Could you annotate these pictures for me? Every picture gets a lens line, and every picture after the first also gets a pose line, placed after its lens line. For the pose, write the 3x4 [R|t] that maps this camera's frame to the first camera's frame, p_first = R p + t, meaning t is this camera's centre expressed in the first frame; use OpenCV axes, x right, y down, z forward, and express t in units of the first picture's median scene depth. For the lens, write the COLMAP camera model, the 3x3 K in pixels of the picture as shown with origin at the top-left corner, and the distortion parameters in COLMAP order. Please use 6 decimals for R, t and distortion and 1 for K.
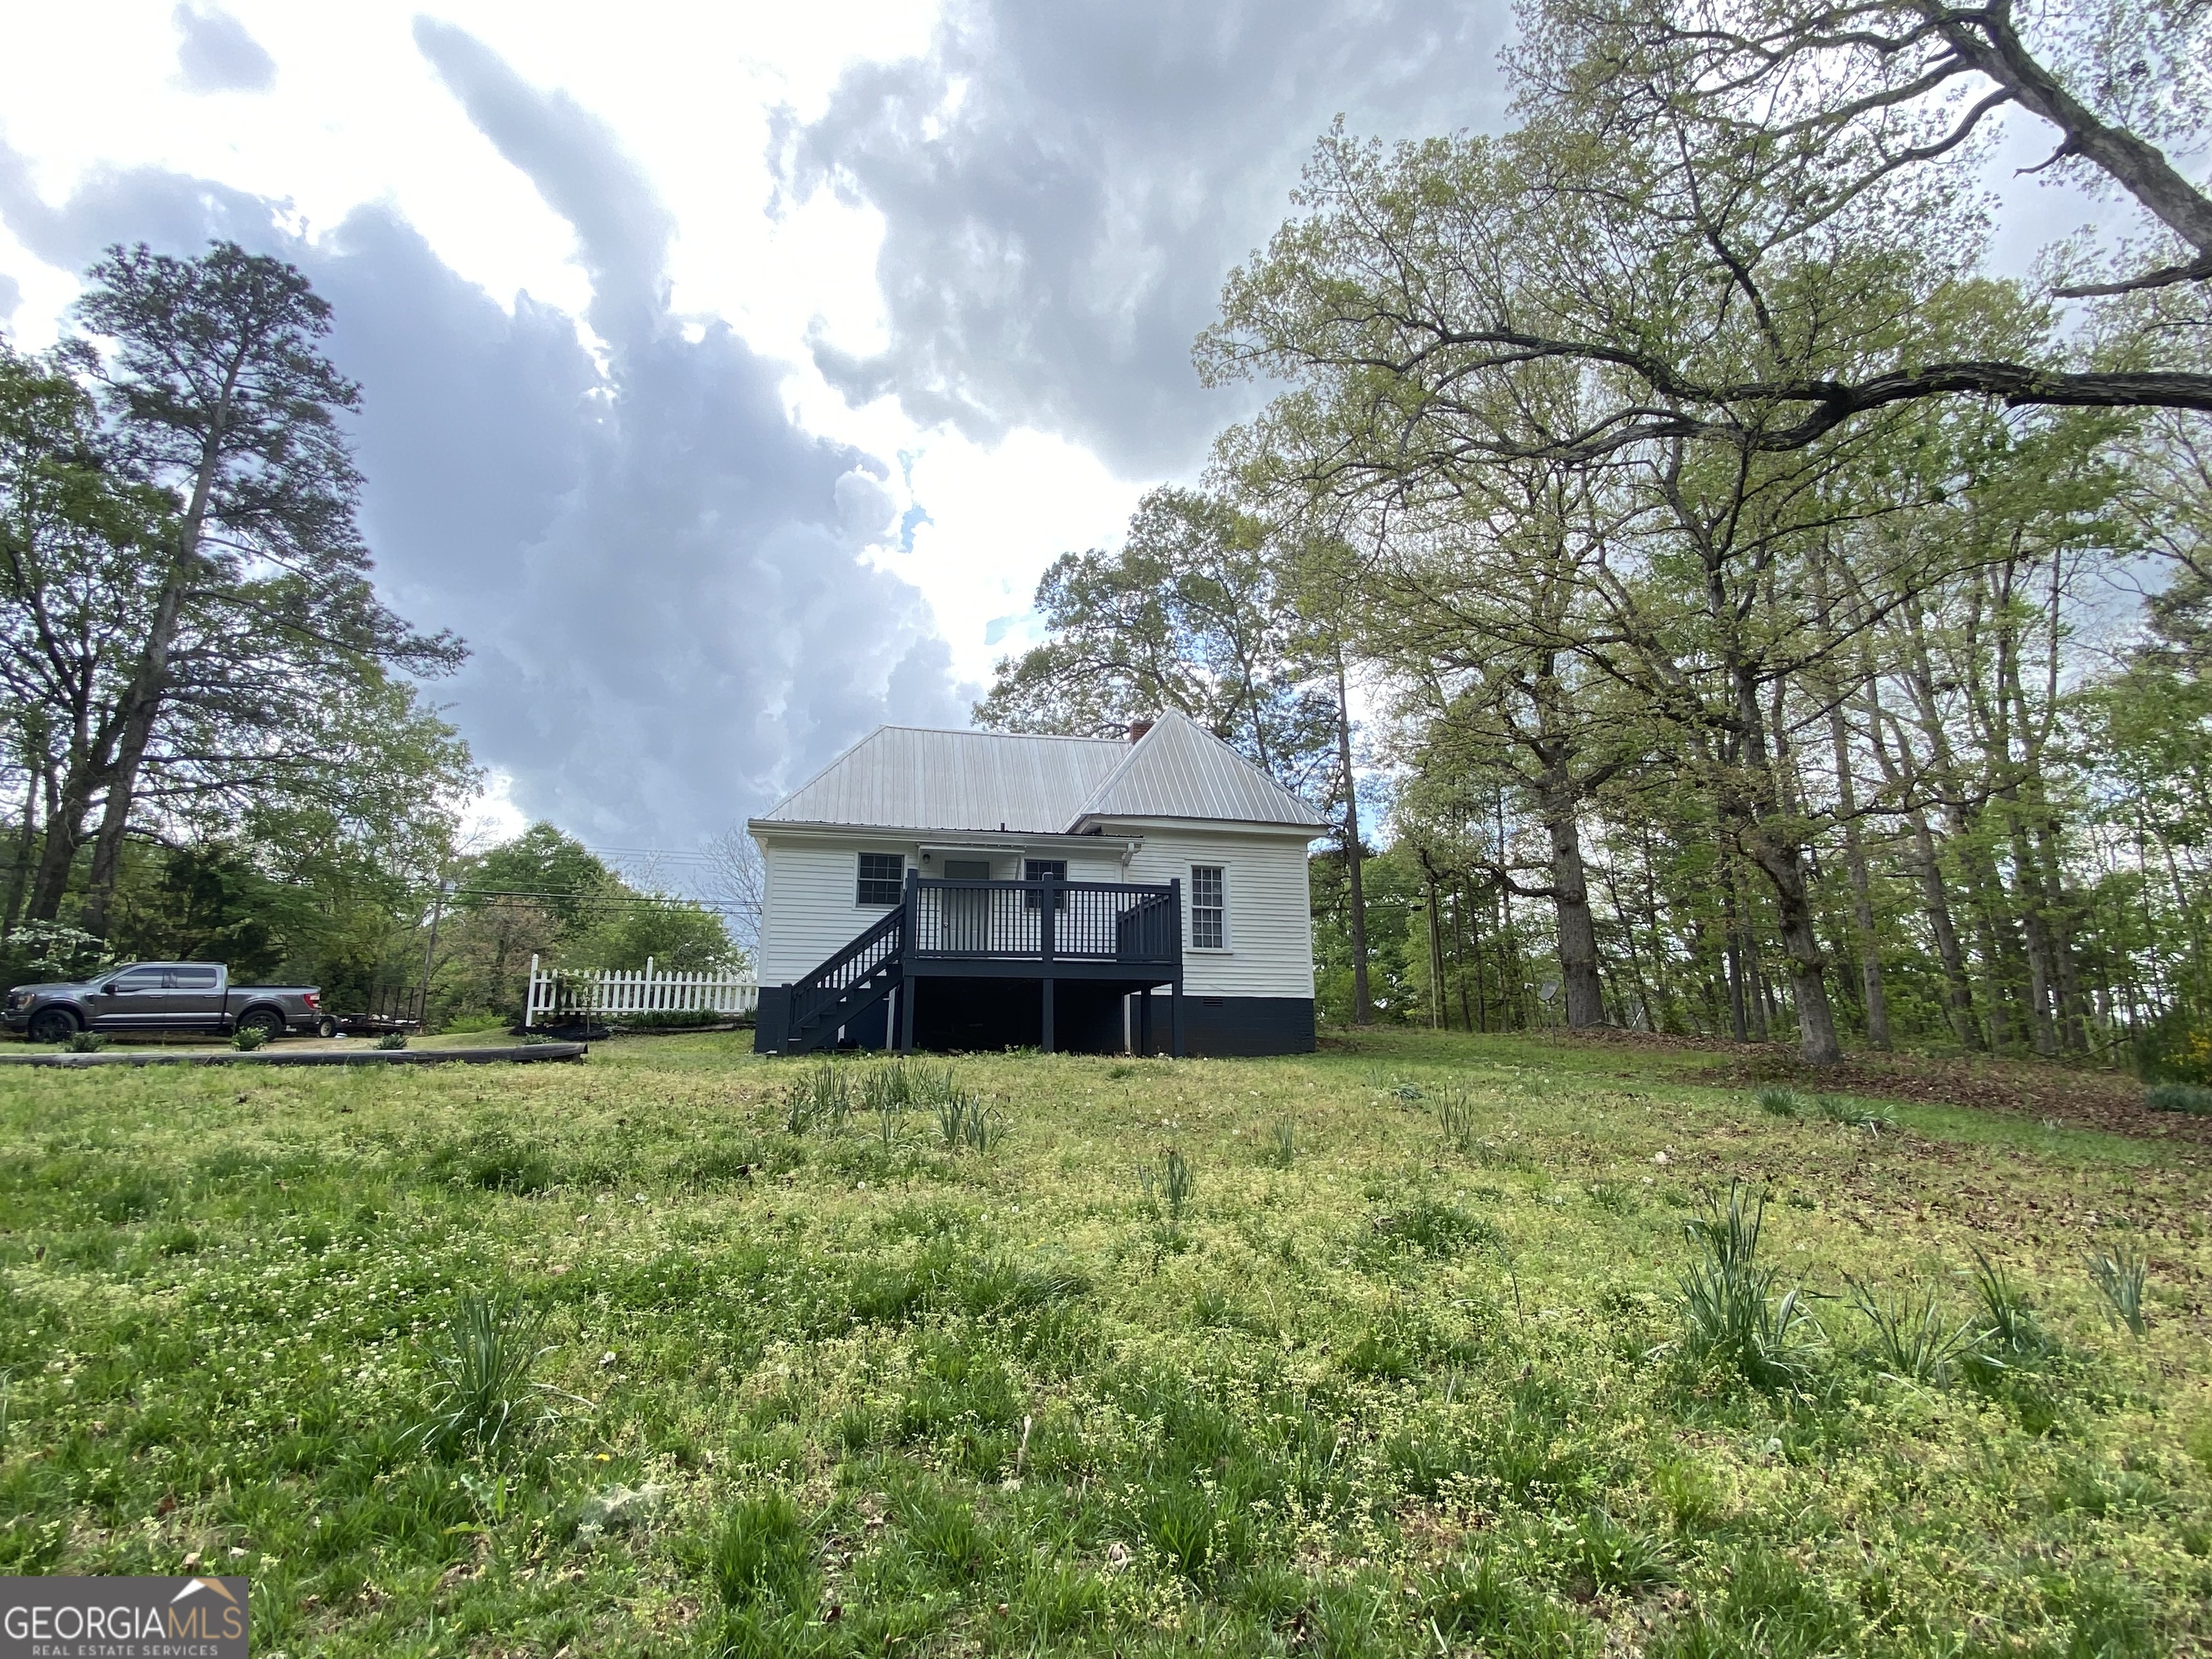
lens RADIAL K [[1040.4, 0, 1113.6], [0, 1040.4, 810.3], [0, 0, 1]] dist [0.014189, -0.000252]
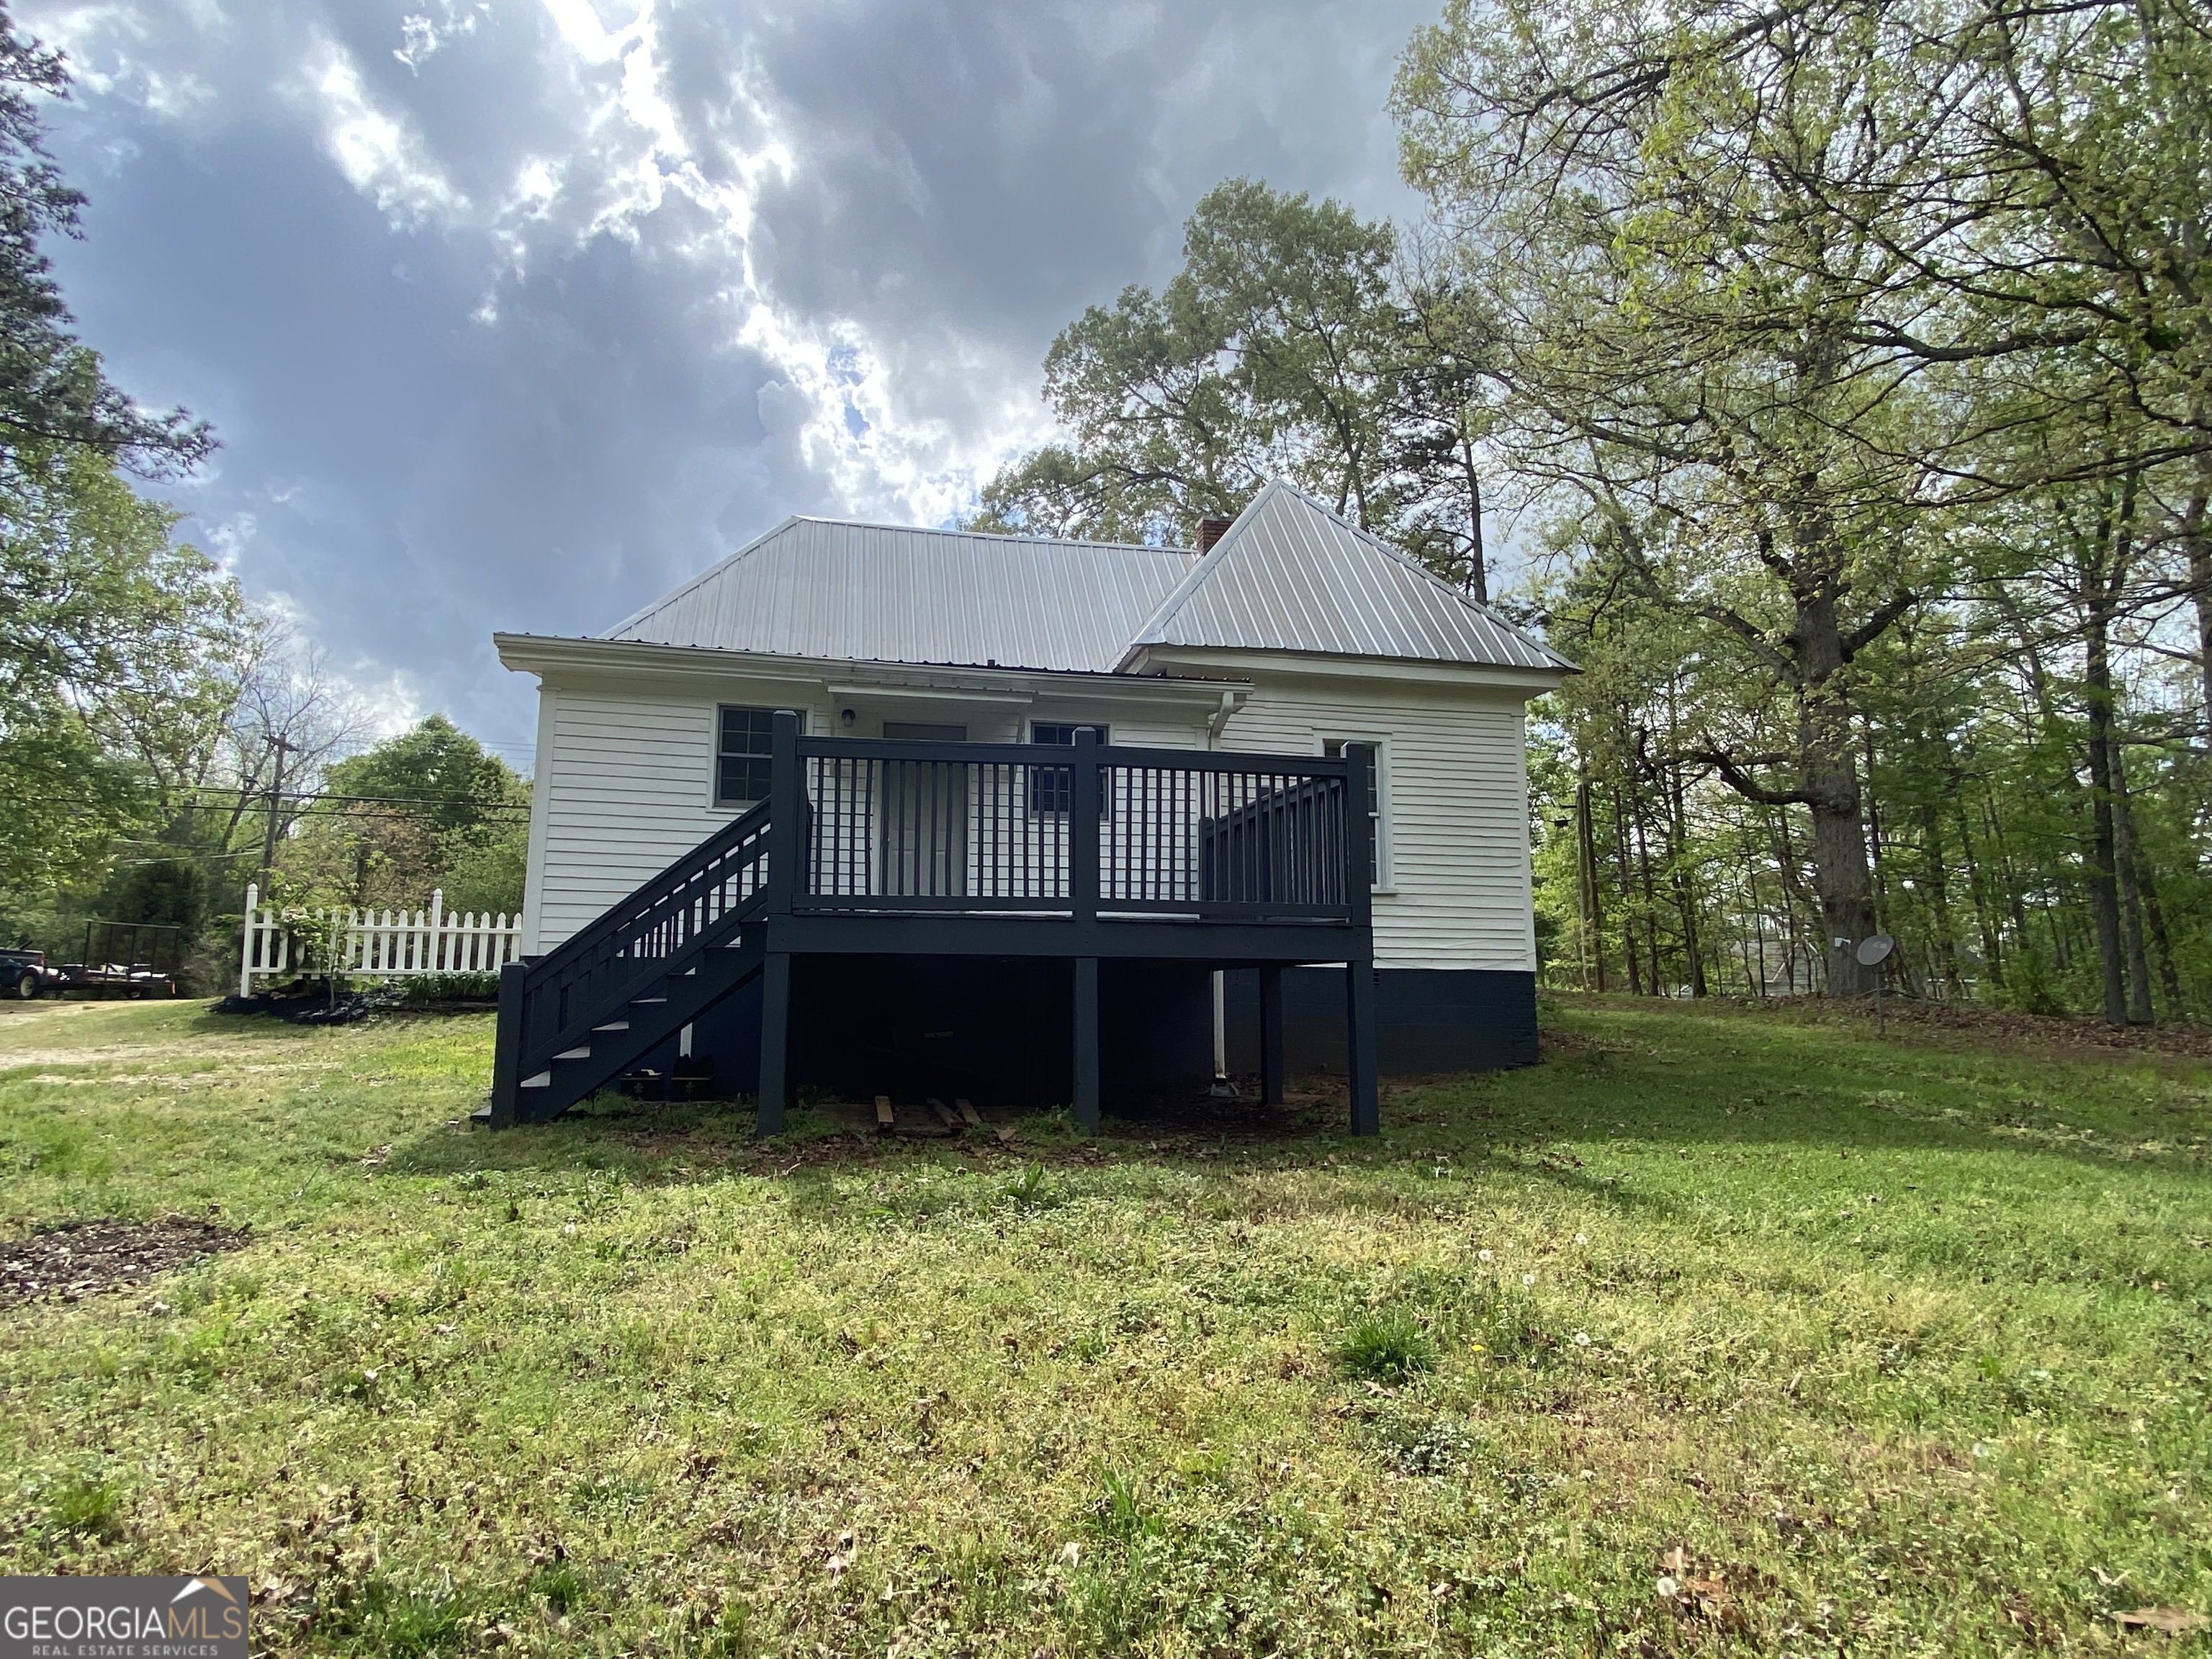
lens RADIAL K [[1161.3, 0, 1114.9], [0, 1161.3, 838.3], [0, 0, 1]] dist [-0.009506, -0.000288]
pose [[0.999968, 0.004690, -0.006547, -0.030363], [-0.003980, 0.994508, 0.104590, 0.036029], [0.007001, -0.104560, 0.994494, 0.319434]]
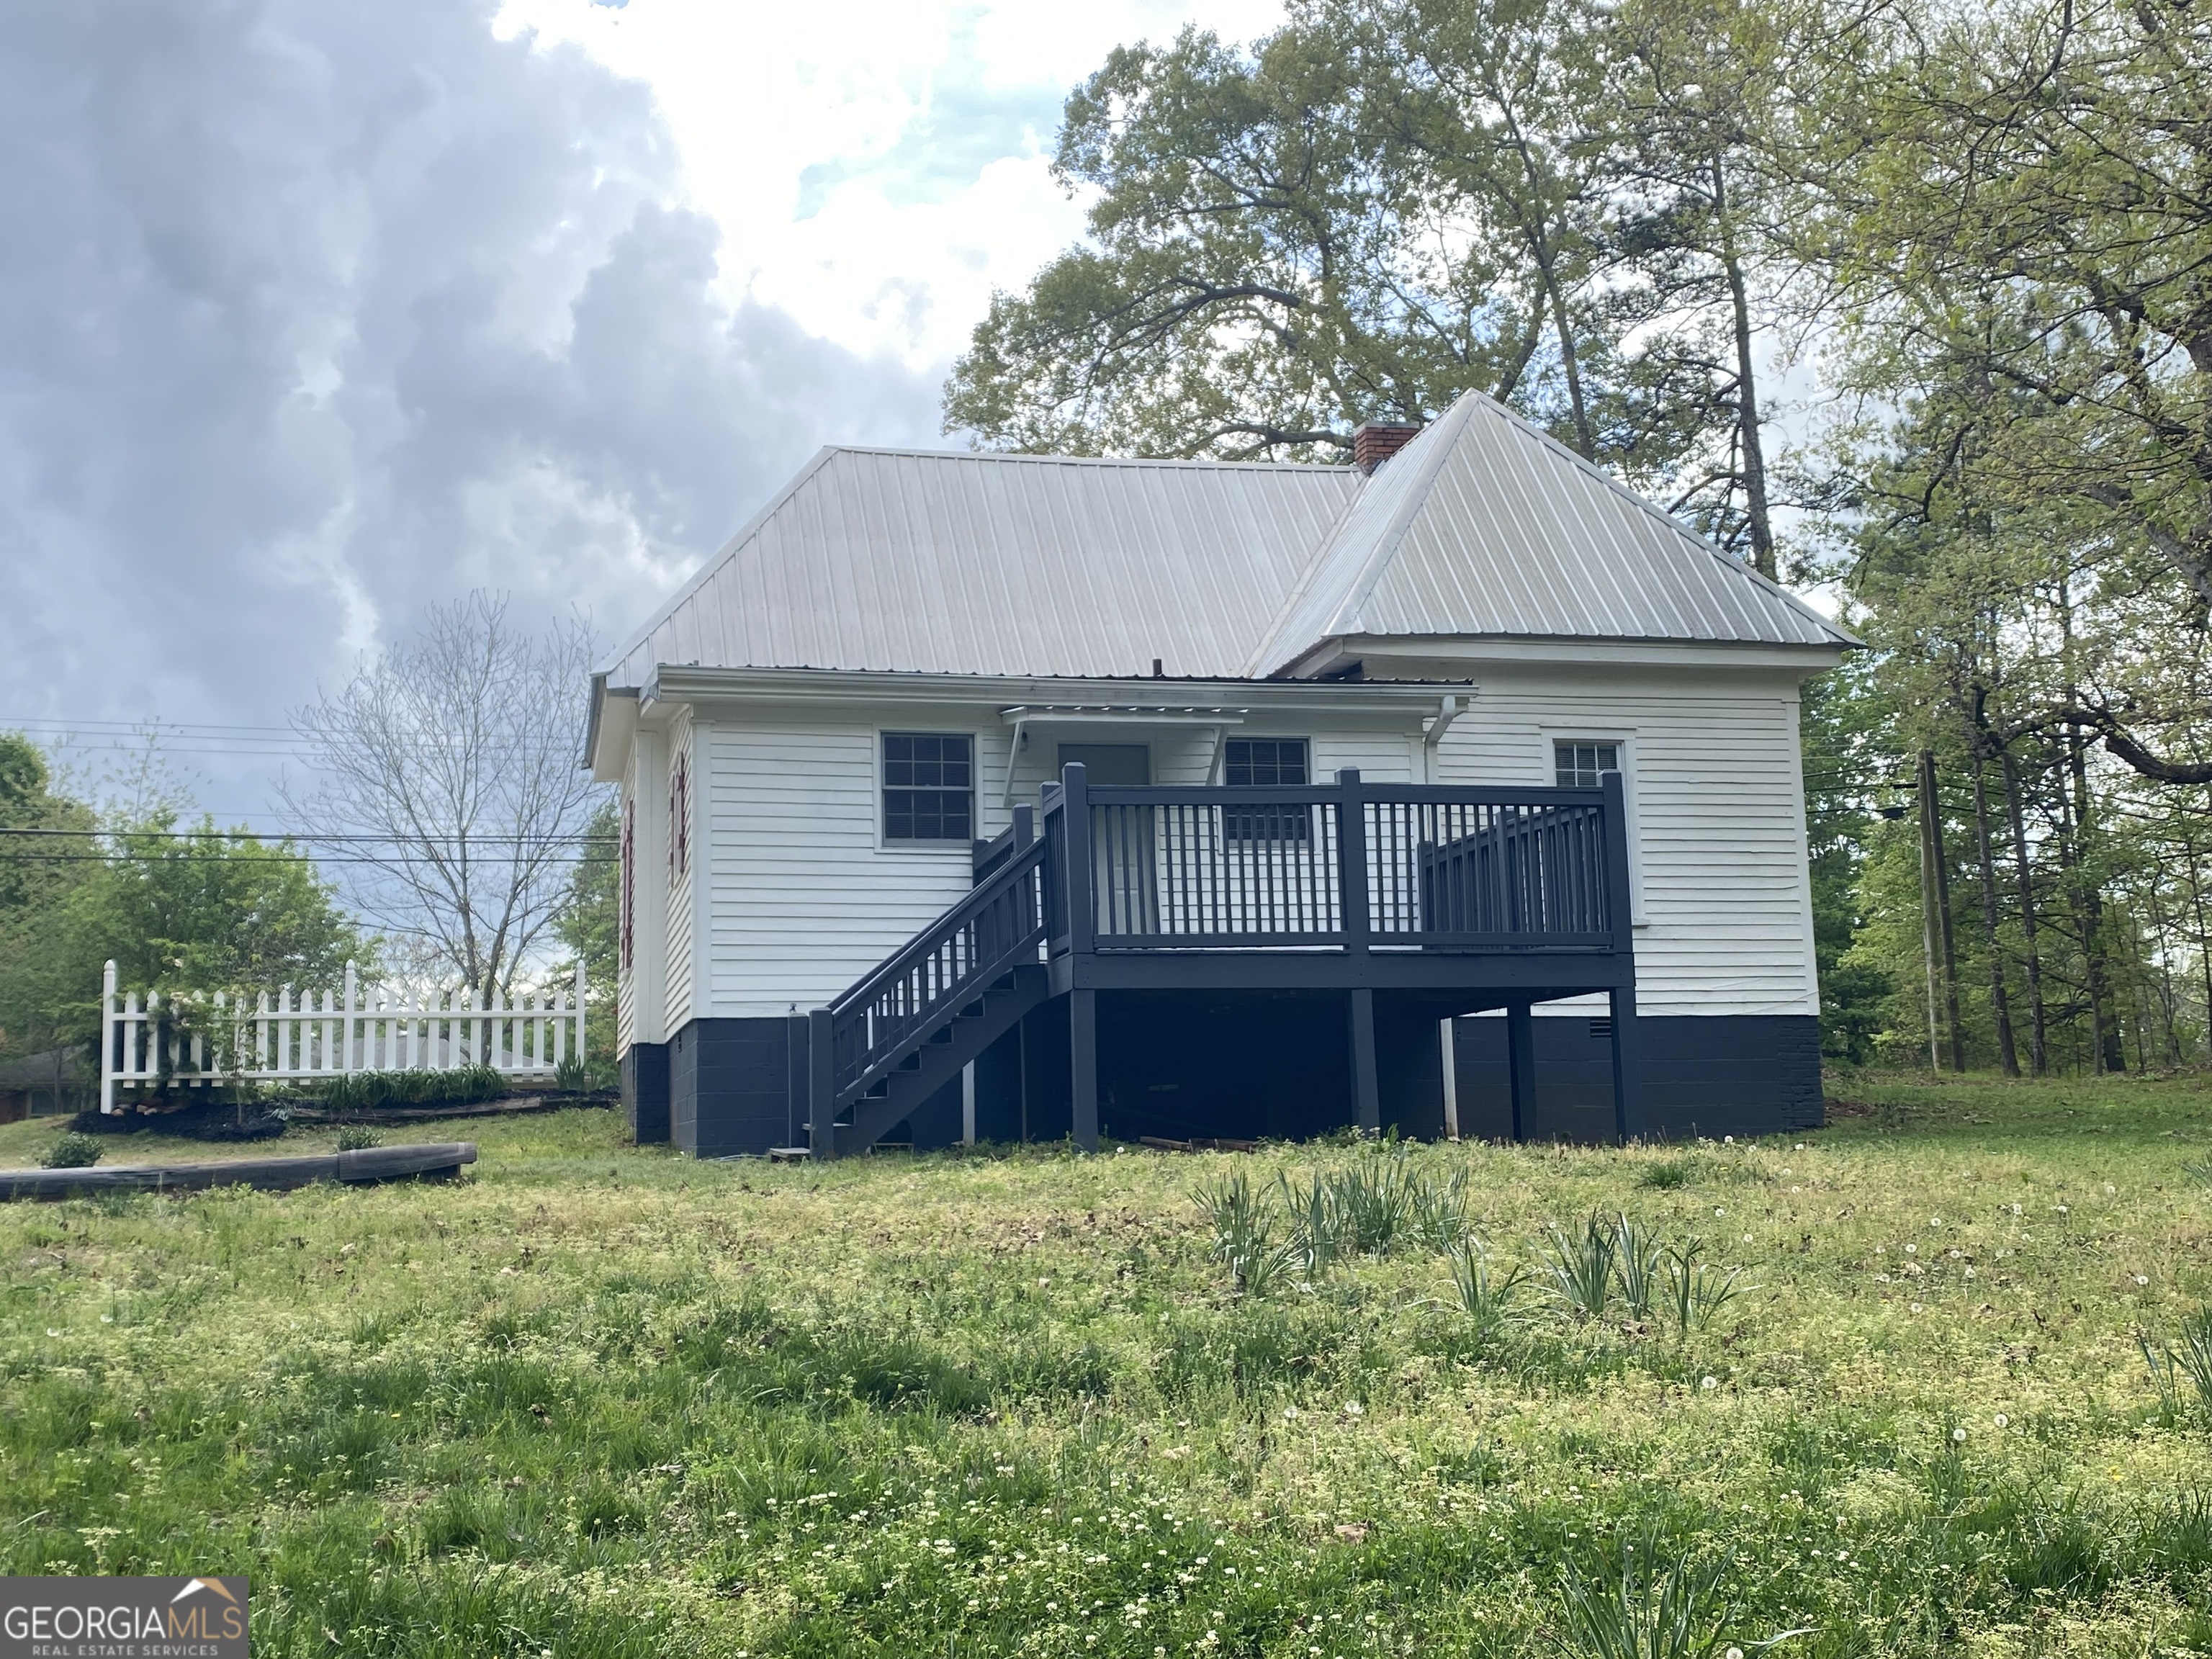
lens RADIAL K [[2362.9, 0, 1103.6], [0, 2362.9, 838.2], [0, 0, 1]] dist [0.016239, 0.000000]
pose [[0.999546, -0.023543, 0.018794, -0.130761], [0.021519, 0.994610, 0.101425, -0.013602], [-0.021081, -0.100974, 0.994666, -0.051461]]
